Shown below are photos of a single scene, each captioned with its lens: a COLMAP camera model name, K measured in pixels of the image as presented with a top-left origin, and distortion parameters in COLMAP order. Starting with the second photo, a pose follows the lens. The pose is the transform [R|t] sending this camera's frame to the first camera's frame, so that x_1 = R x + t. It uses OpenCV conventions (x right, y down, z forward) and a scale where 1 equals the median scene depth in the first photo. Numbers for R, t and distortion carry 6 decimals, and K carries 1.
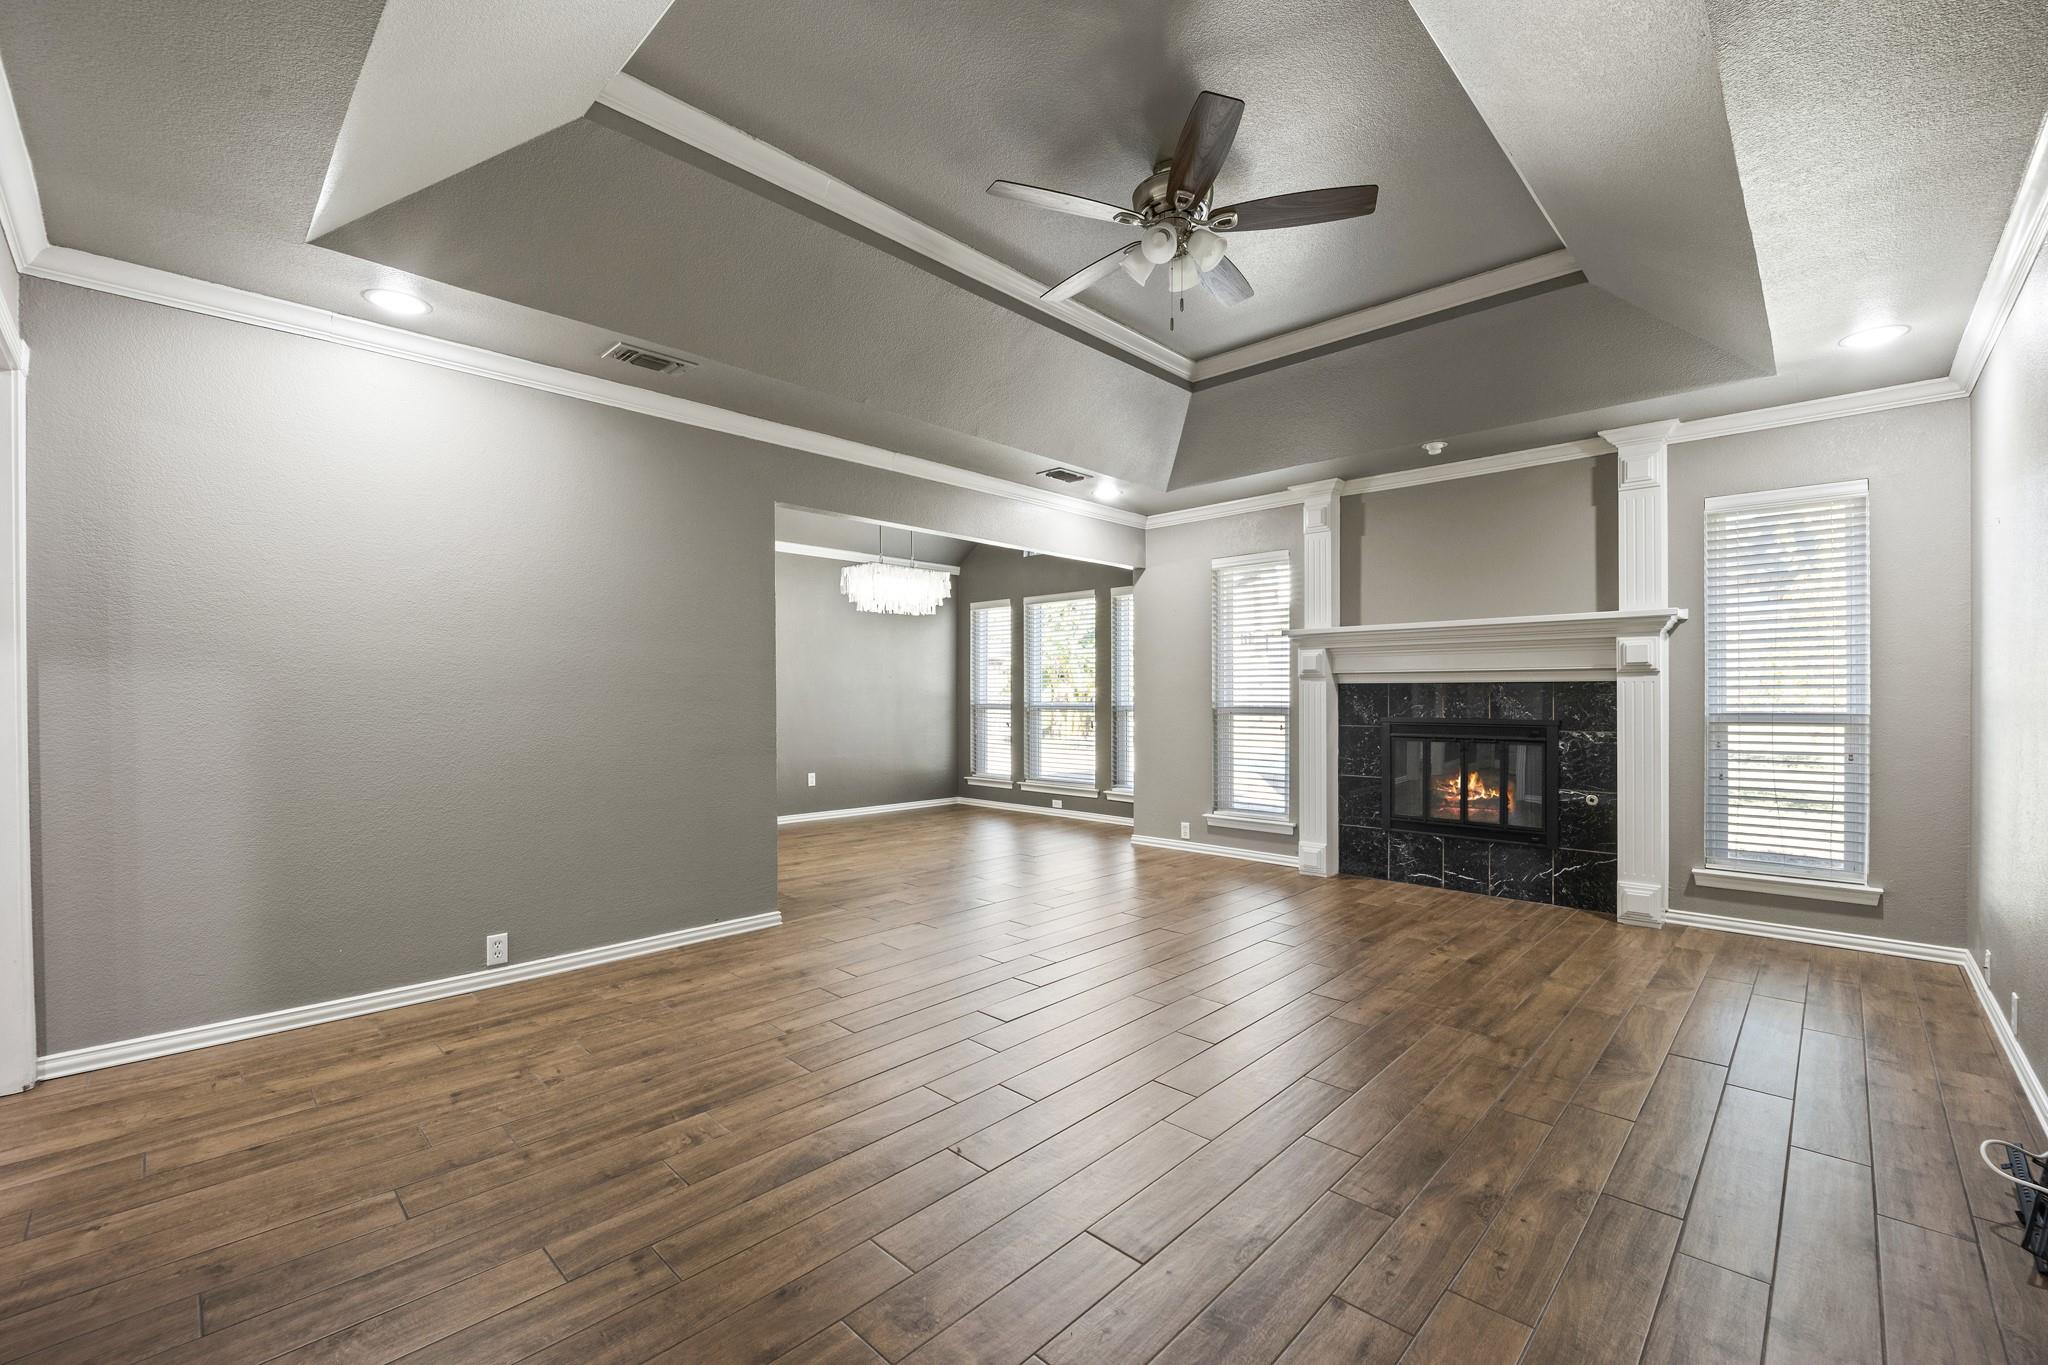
lens RADIAL K [[855.8, 0, 1023.1], [0, 855.8, 691.7], [0, 0, 1]] dist [-0.010285, -0.000227]
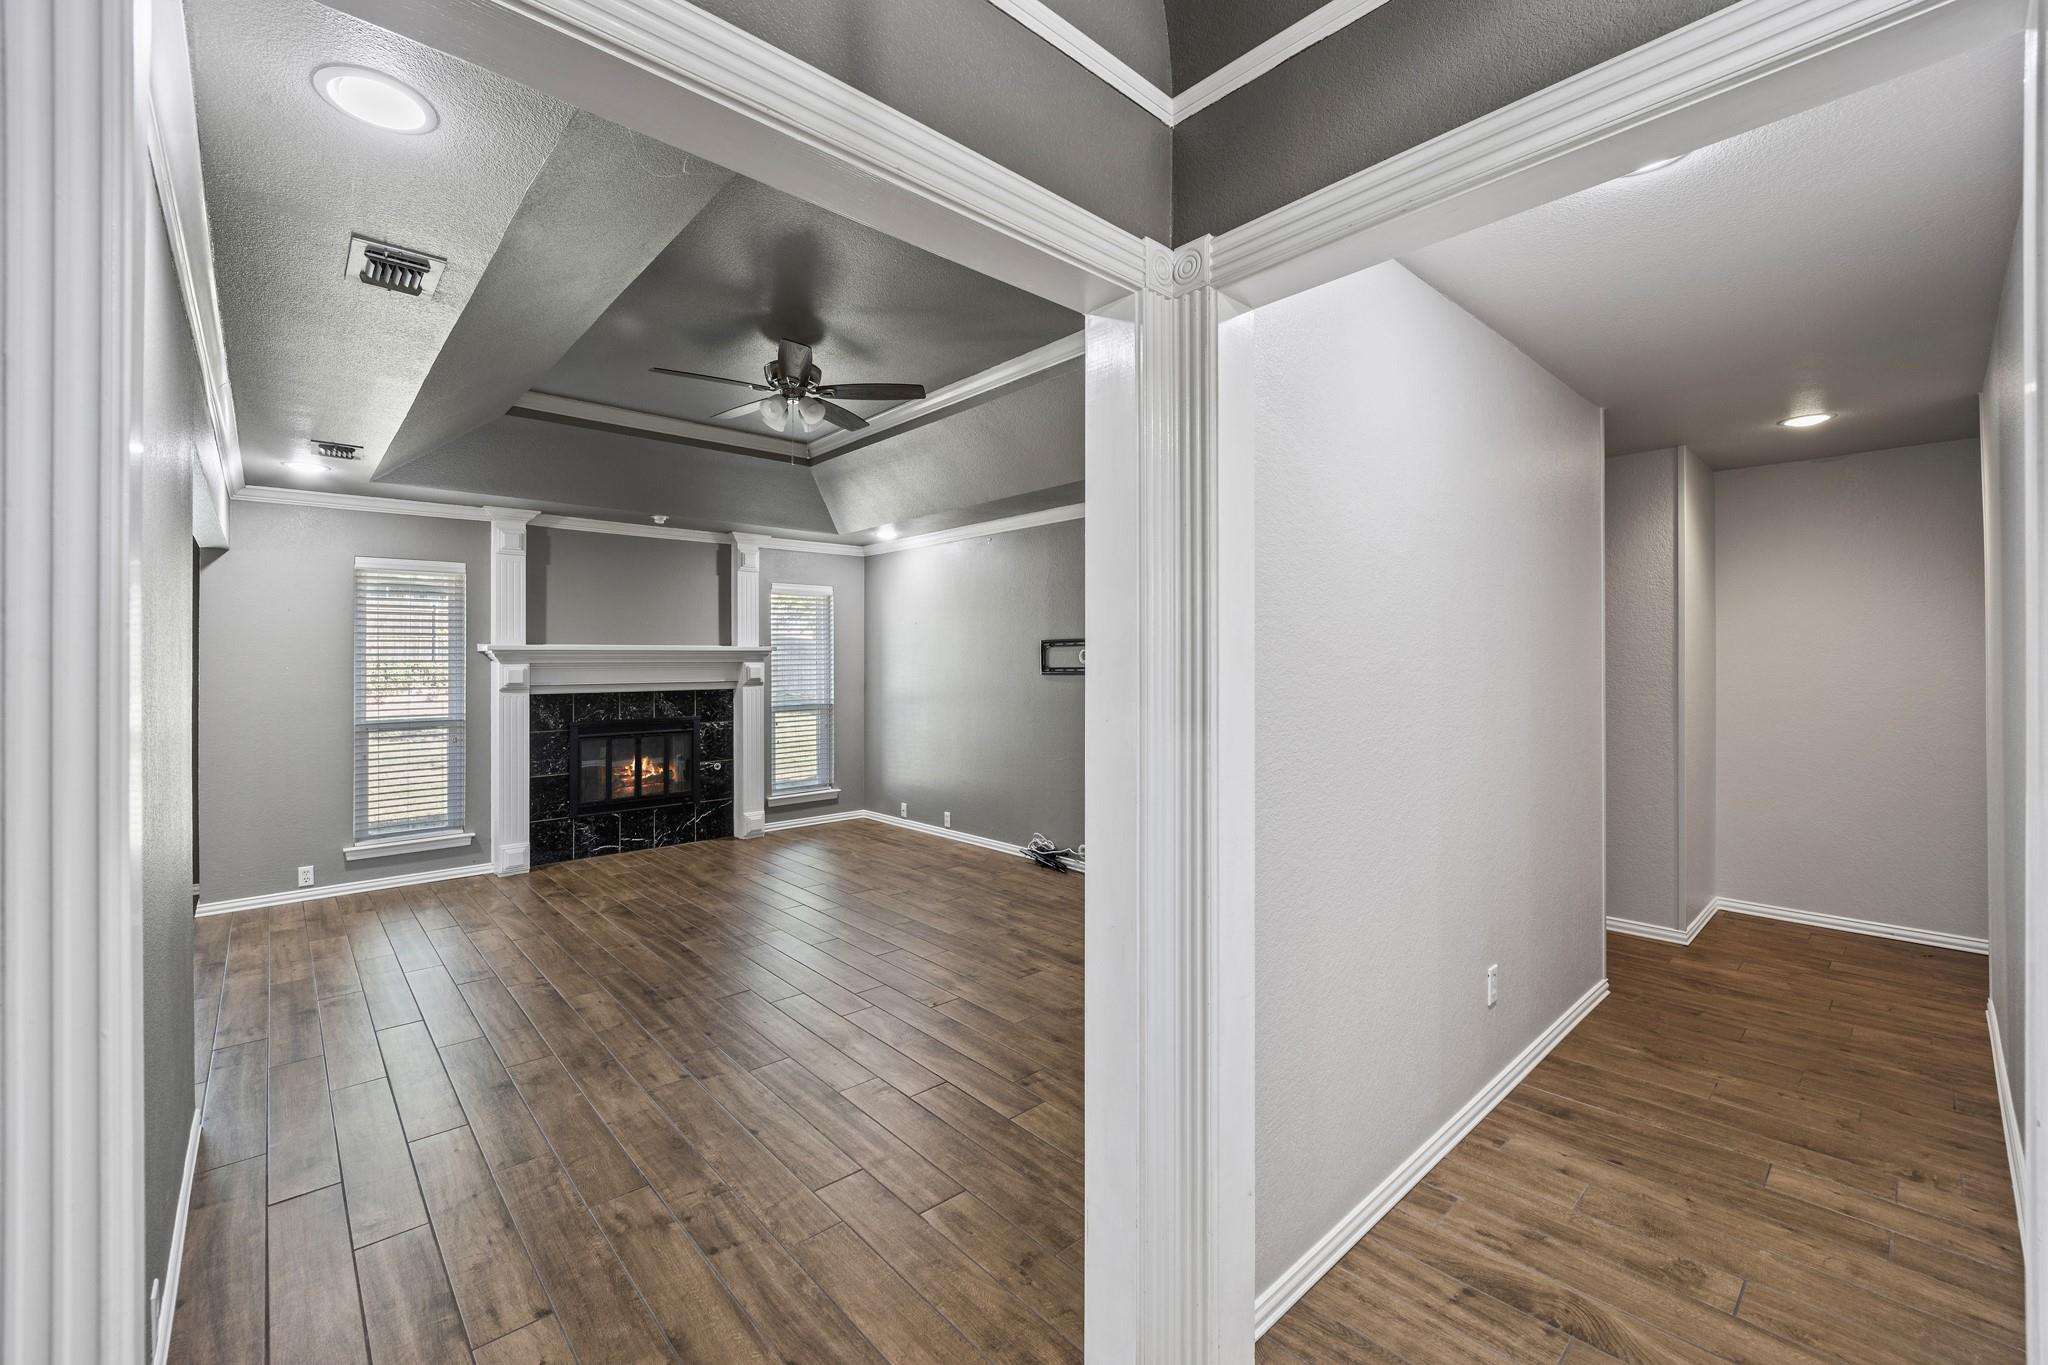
lens RADIAL K [[826.2, 0, 1021.9], [0, 826.2, 671.8], [0, 0, 1]] dist [-0.000732, -0.000349]
pose [[0.068492, -0.006754, 0.997629, -0.756577], [0.009161, 0.999939, 0.006141, -0.046300], [-0.997610, 0.008719, 0.068550, 0.337811]]
